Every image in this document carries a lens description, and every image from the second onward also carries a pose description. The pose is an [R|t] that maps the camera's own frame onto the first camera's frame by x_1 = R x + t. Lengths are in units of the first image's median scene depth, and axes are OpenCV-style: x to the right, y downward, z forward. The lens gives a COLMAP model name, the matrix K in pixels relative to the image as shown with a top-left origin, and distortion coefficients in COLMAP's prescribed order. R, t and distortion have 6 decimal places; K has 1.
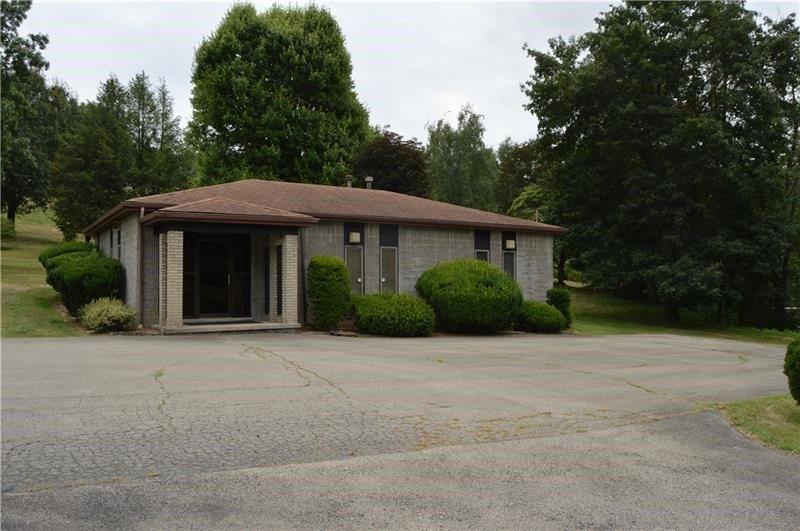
lens RADIAL K [[633.2, 0, 404.3], [0, 633.2, 263.2], [0, 0, 1]] dist [-0.092535, 0.032749]
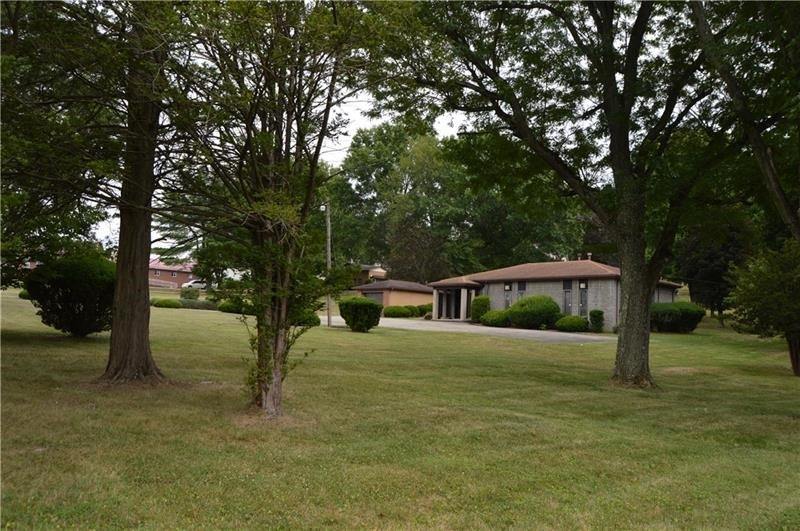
lens RADIAL K [[633.2, 0, 402.2], [0, 633.2, 266.5], [0, 0, 1]] dist [-0.092535, 0.032749]
pose [[0.170278, -0.086906, -0.981556, 1.443370], [-0.006845, 0.995975, -0.089370, 0.062362], [0.985372, 0.021937, 0.168998, 0.129175]]
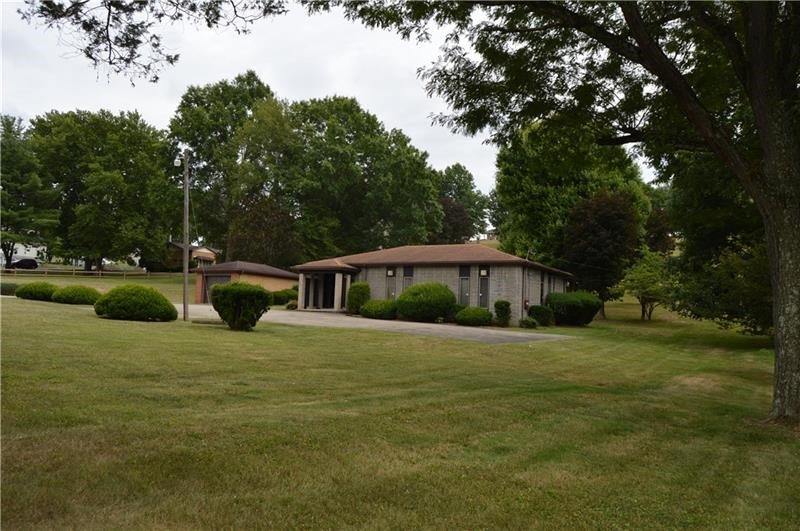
lens RADIAL K [[633.2, 0, 400.0], [0, 633.2, 266.2], [0, 0, 1]] dist [-0.092535, 0.032749]
pose [[0.450916, -0.057484, -0.890713, 1.153464], [-0.009063, 0.997578, -0.068969, 0.050916], [0.892520, 0.039172, 0.449303, 0.066065]]
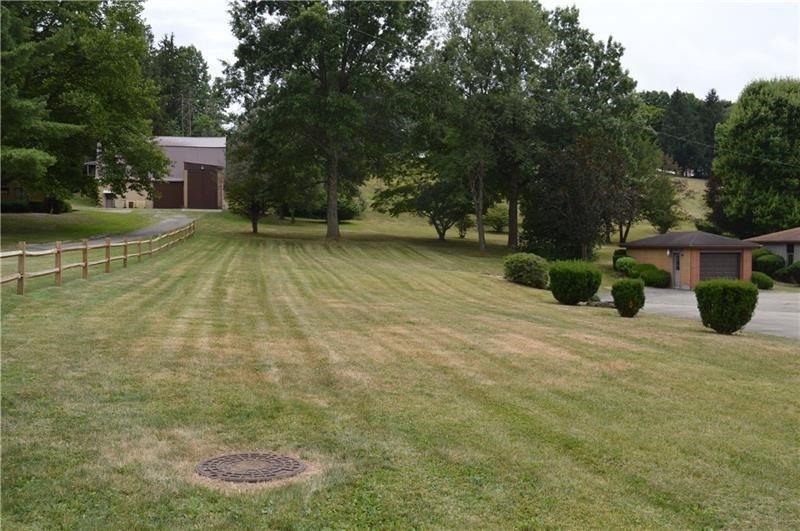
lens RADIAL K [[772.9, 0, 407.9], [0, 772.9, 259.9], [0, 0, 1]] dist [-0.063694, 0.000000]
pose [[0.949960, 0.011537, -0.312160, -0.610988], [0.004940, 0.998638, 0.051940, -0.099234], [0.312334, -0.050883, 0.948609, -1.299350]]
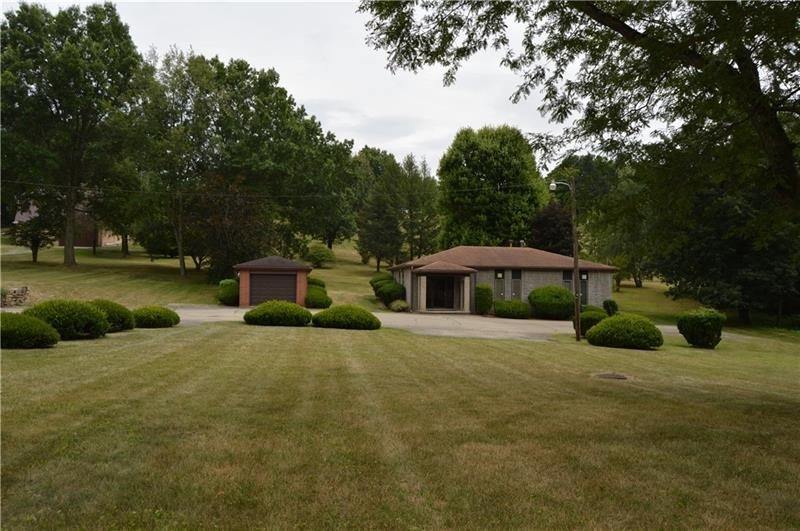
lens RADIAL K [[633.2, 0, 402.5], [0, 633.2, 273.8], [0, 0, 1]] dist [-0.092535, 0.032749]
pose [[0.916261, 0.004640, -0.400554, 0.333922], [-0.001476, 0.999965, 0.008208, -0.042535], [0.400578, -0.006930, 0.916236, -0.798973]]
